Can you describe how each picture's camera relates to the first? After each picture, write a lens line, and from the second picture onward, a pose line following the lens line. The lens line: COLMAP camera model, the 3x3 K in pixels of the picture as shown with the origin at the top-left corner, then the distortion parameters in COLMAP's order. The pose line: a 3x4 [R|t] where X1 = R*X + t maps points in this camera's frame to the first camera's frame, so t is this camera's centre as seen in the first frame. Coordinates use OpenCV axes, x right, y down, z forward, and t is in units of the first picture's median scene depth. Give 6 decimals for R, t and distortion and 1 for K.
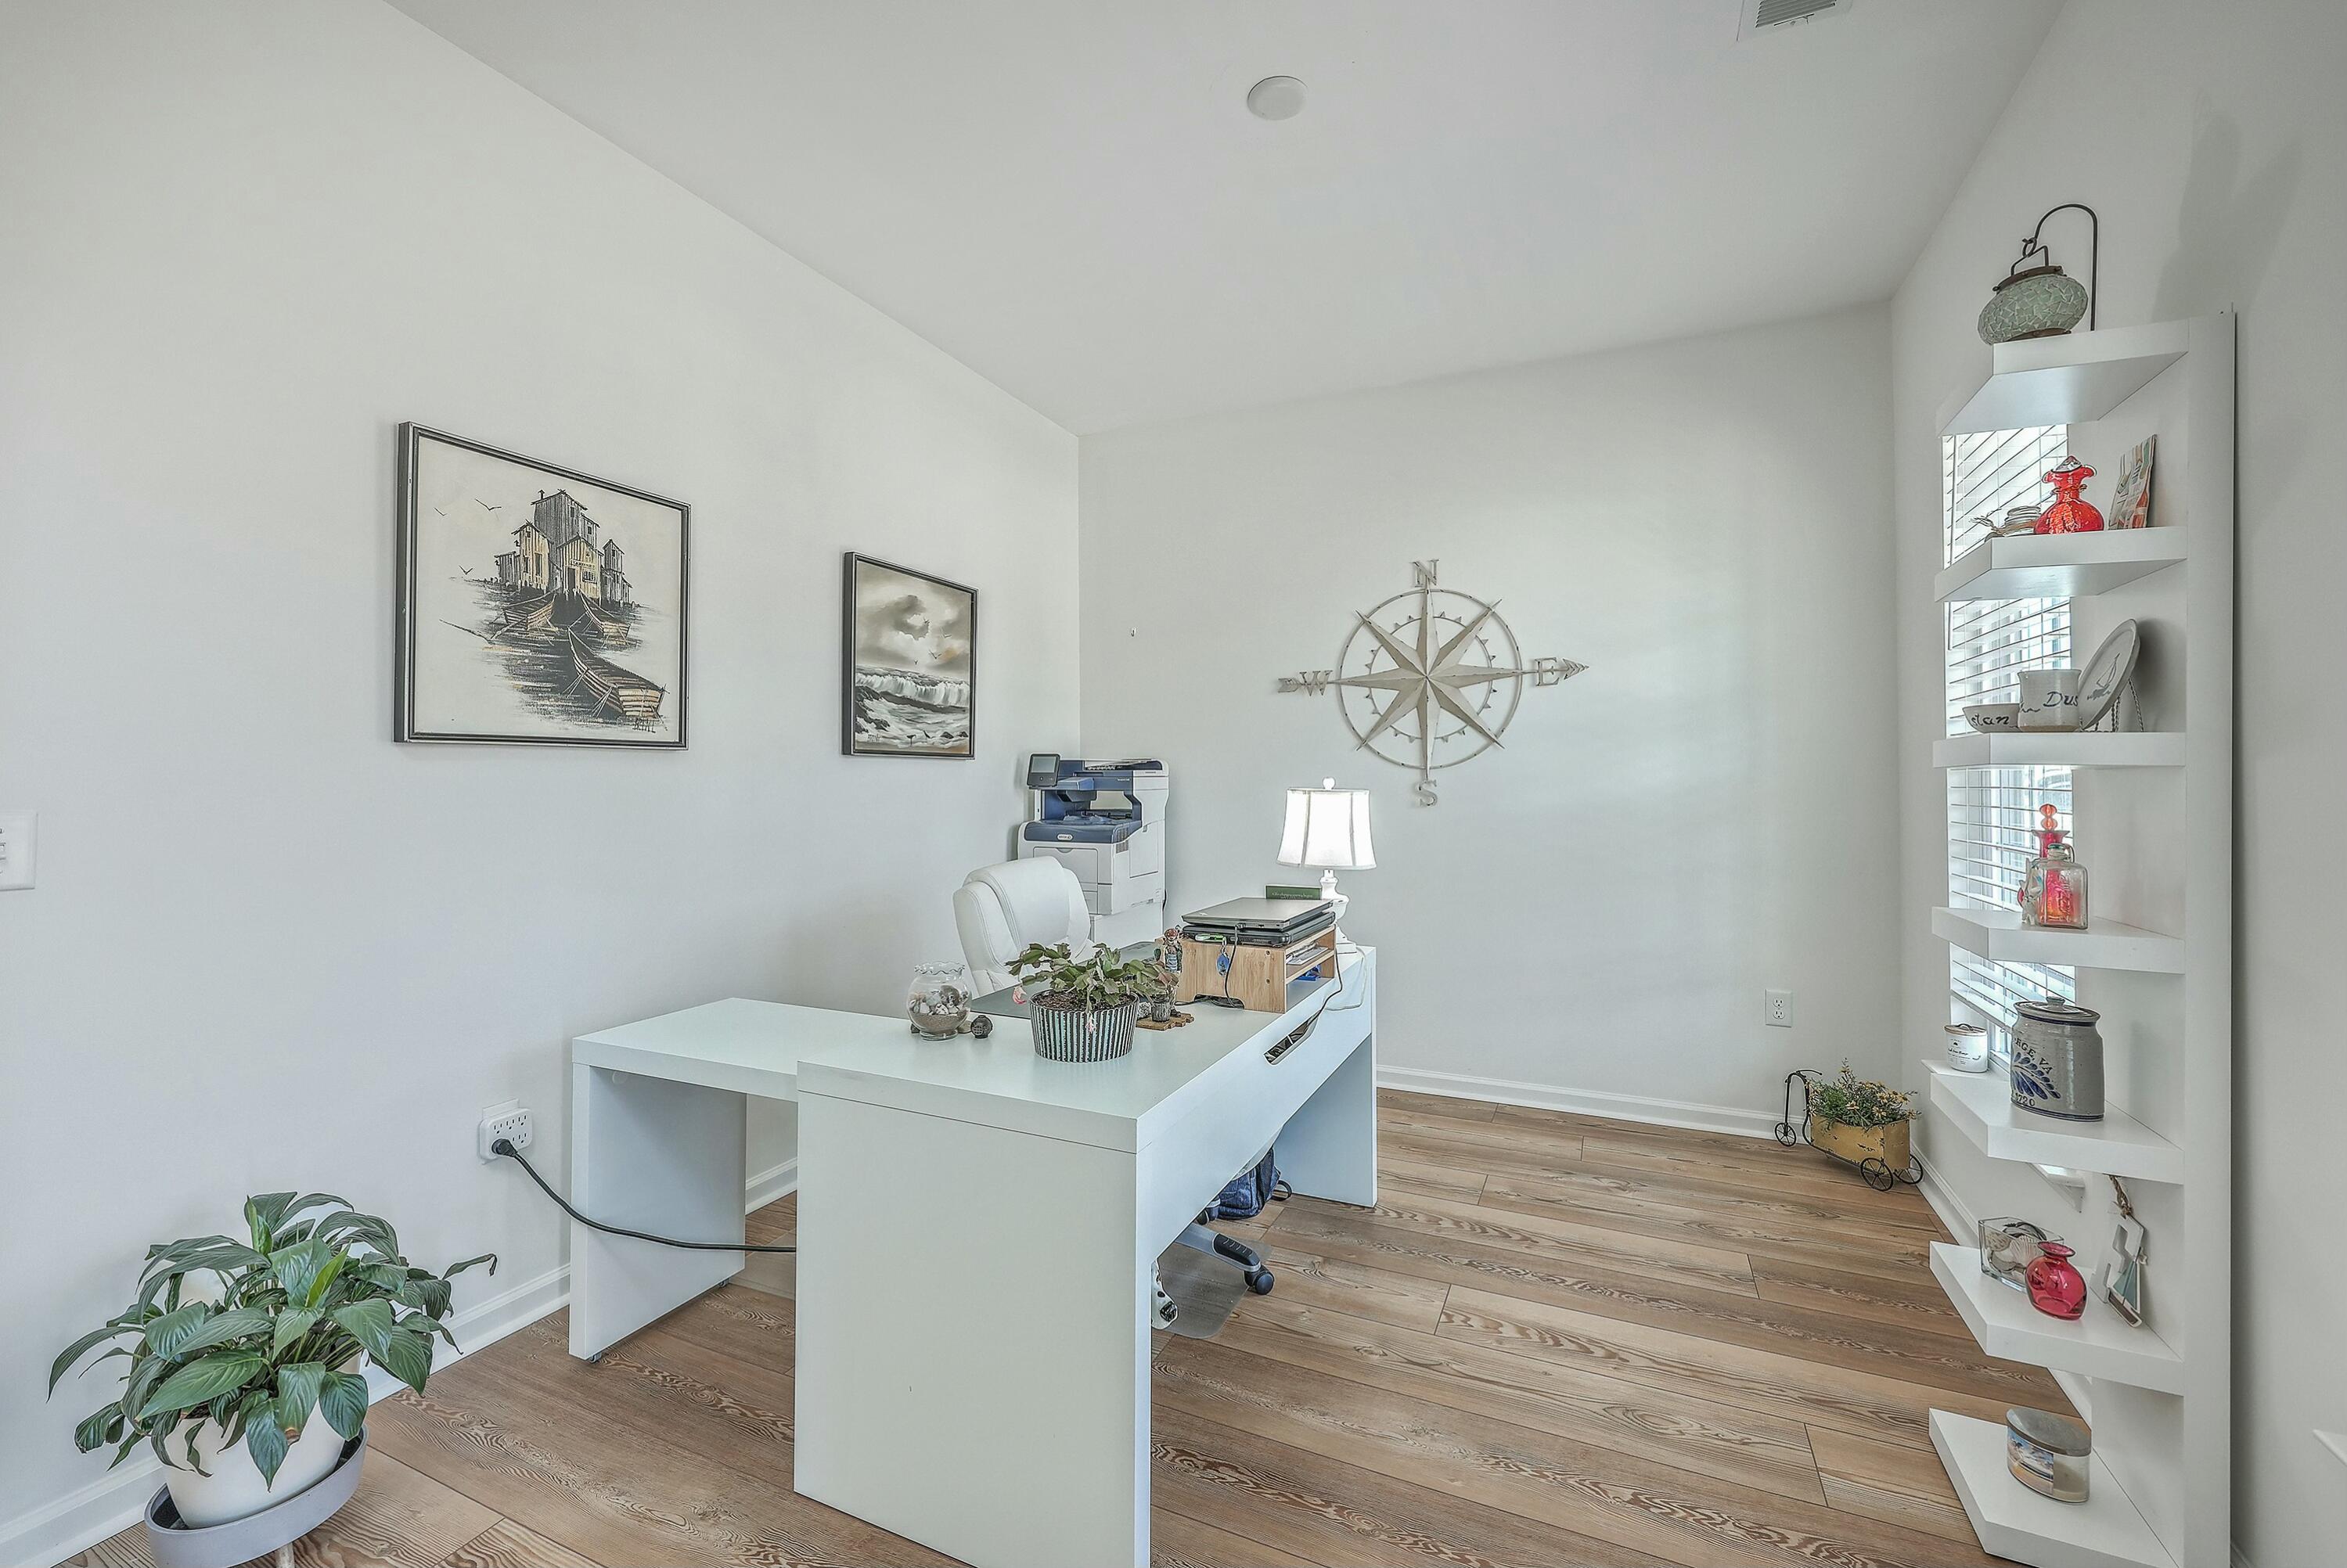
lens RADIAL K [[947.3, 0, 1176.2], [0, 947.3, 772.5], [0, 0, 1]] dist [0.007406, 0.000277]
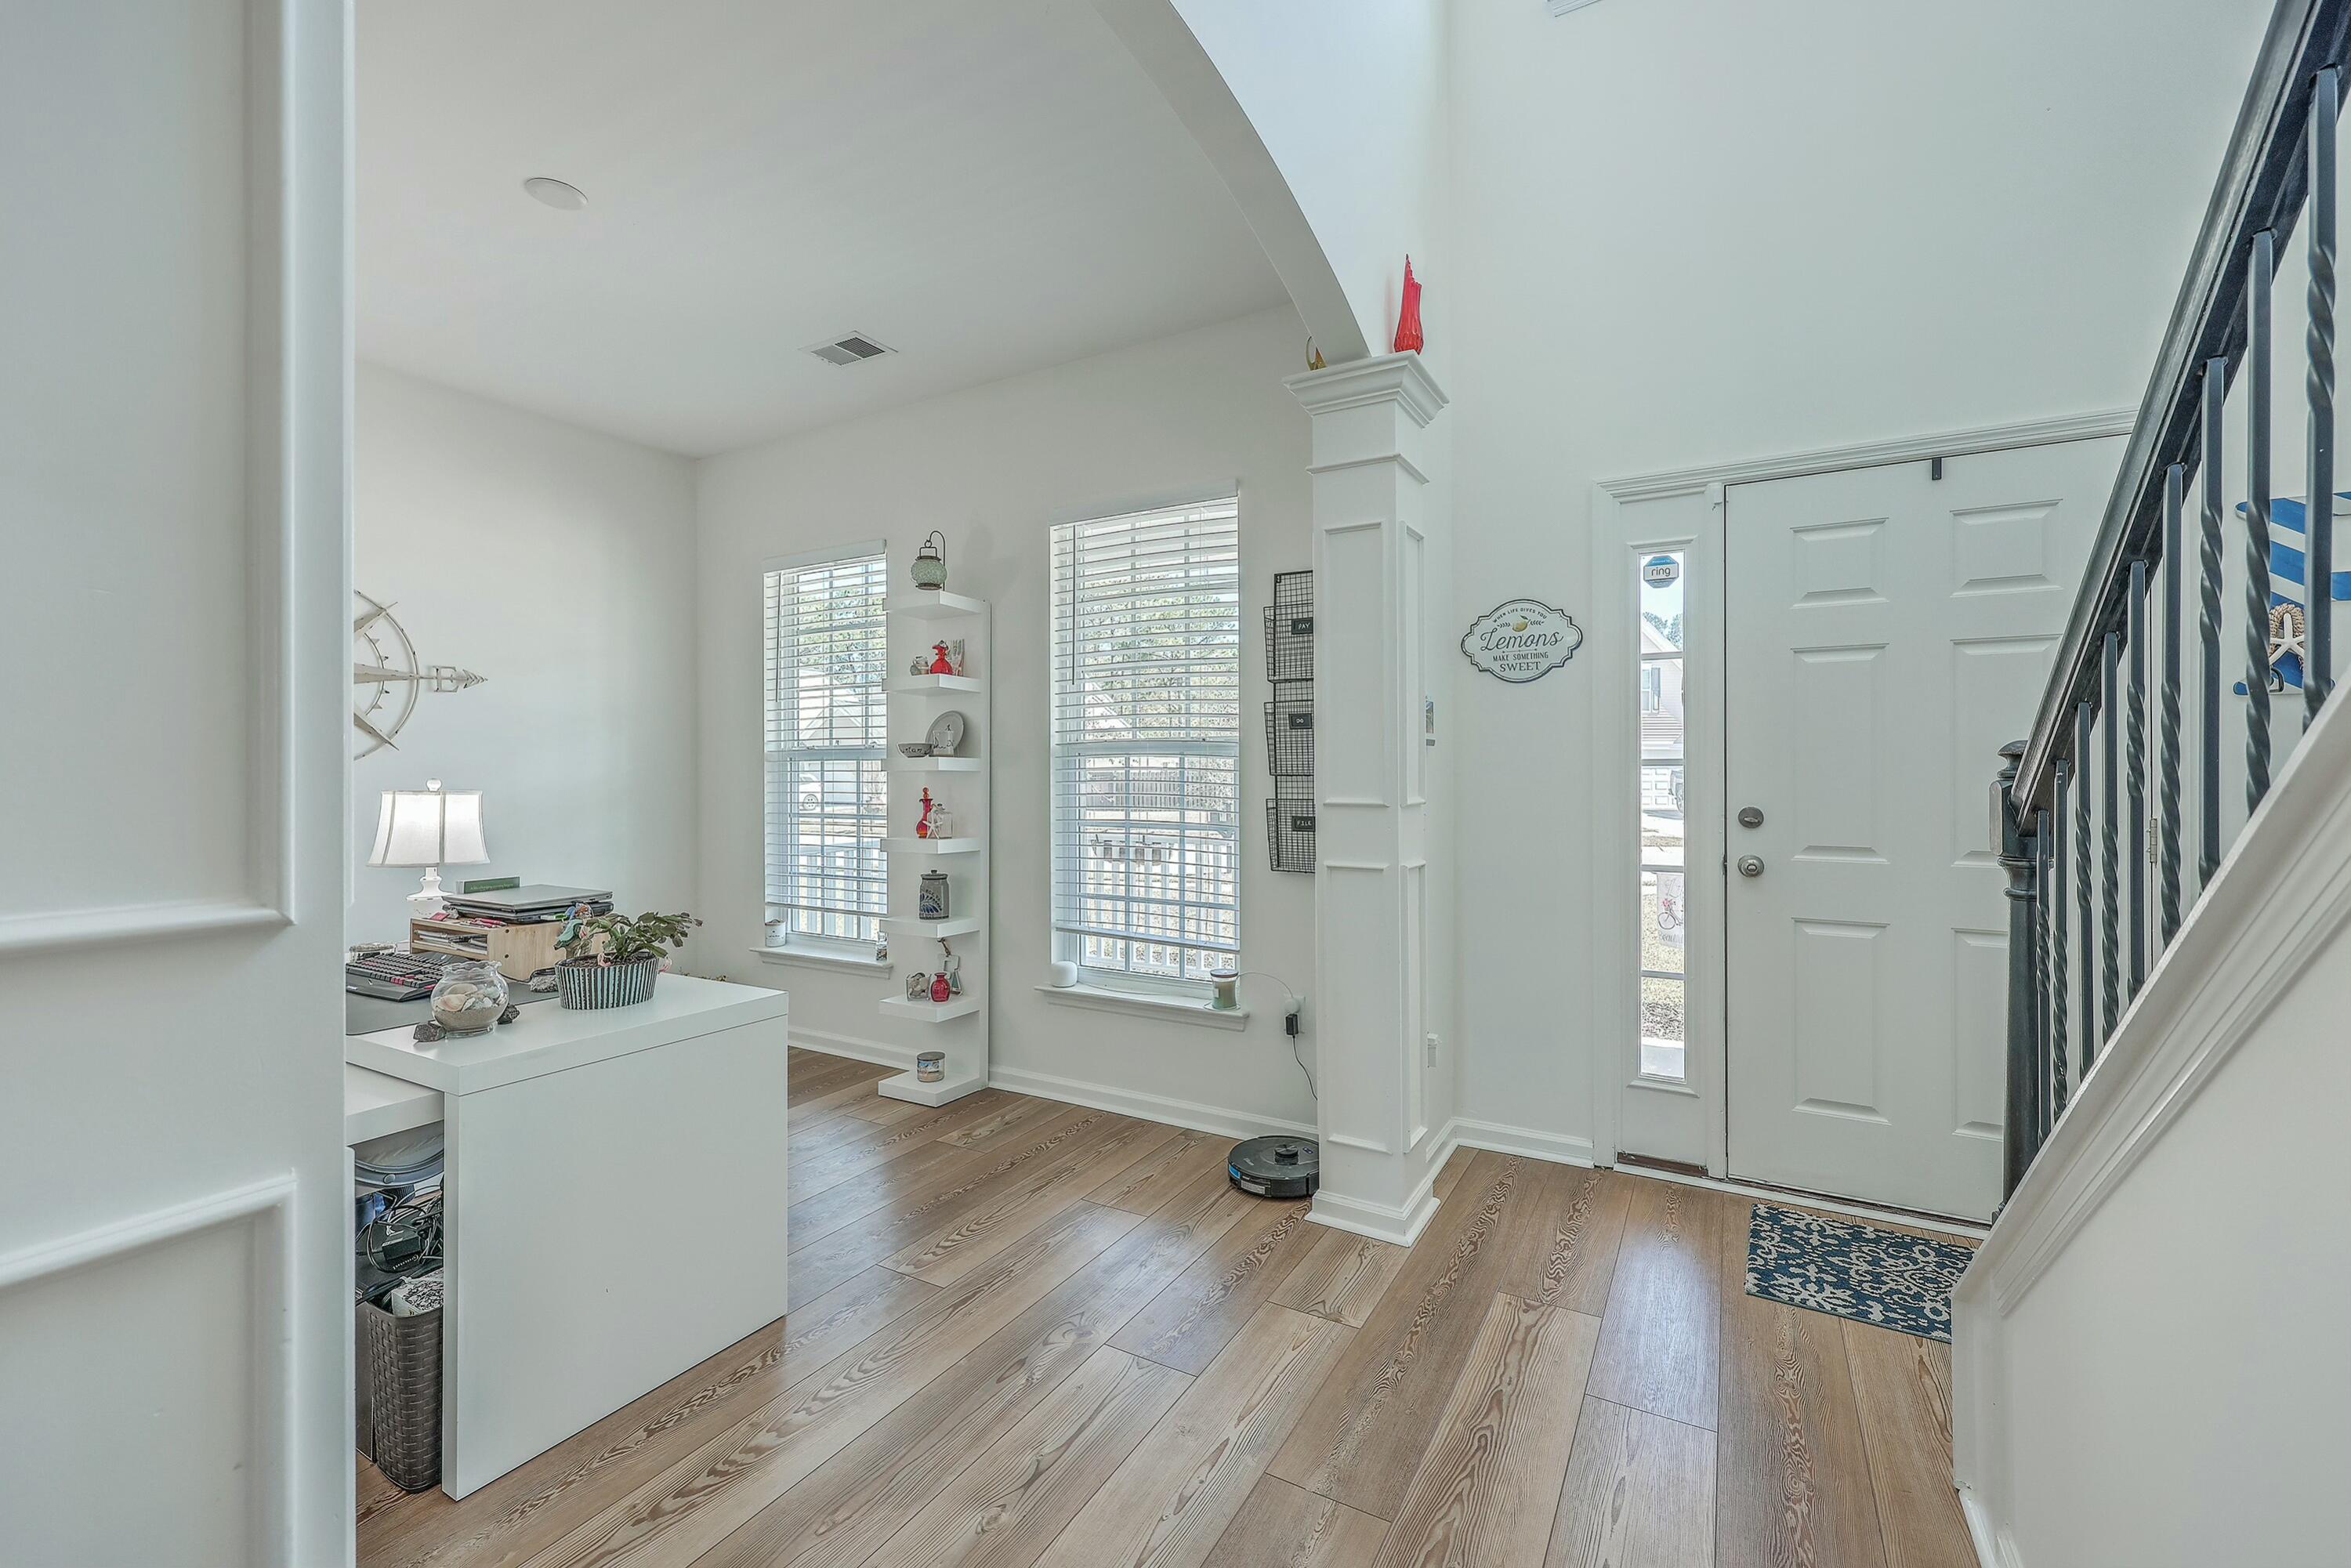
lens RADIAL K [[949.0, 0, 1177.4], [0, 949.0, 778.3], [0, 0, 1]] dist [0.007406, 0.000277]
pose [[0.091297, -0.004806, 0.995812, -0.598757], [0.000991, 0.999988, 0.004736, 0.000579], [-0.995823, 0.000555, 0.091301, 0.085470]]
